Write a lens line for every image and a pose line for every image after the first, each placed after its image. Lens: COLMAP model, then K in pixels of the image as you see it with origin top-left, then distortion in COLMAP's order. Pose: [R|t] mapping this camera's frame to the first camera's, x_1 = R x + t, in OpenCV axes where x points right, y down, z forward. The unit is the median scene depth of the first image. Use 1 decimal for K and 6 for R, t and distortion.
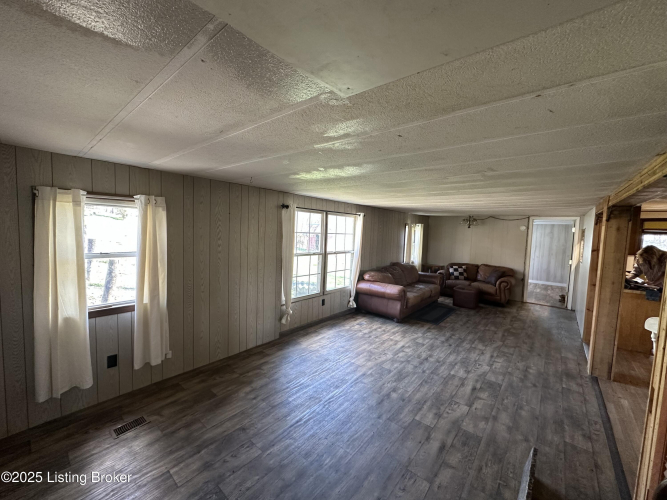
lens RADIAL K [[265.2, 0, 330.7], [0, 265.2, 251.6], [0, 0, 1]] dist [-0.003953, 0.000975]
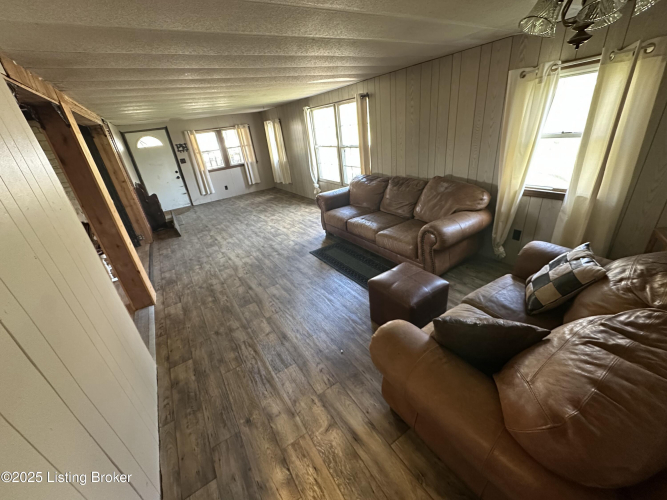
lens RADIAL K [[265.2, 0, 329.2], [0, 265.2, 247.8], [0, 0, 1]] dist [-0.003953, 0.000975]
pose [[-0.295410, 0.398478, -0.868302, 1.400011], [0.019349, 0.911173, 0.411570, -0.081166], [0.955174, 0.104781, -0.276880, 1.669912]]
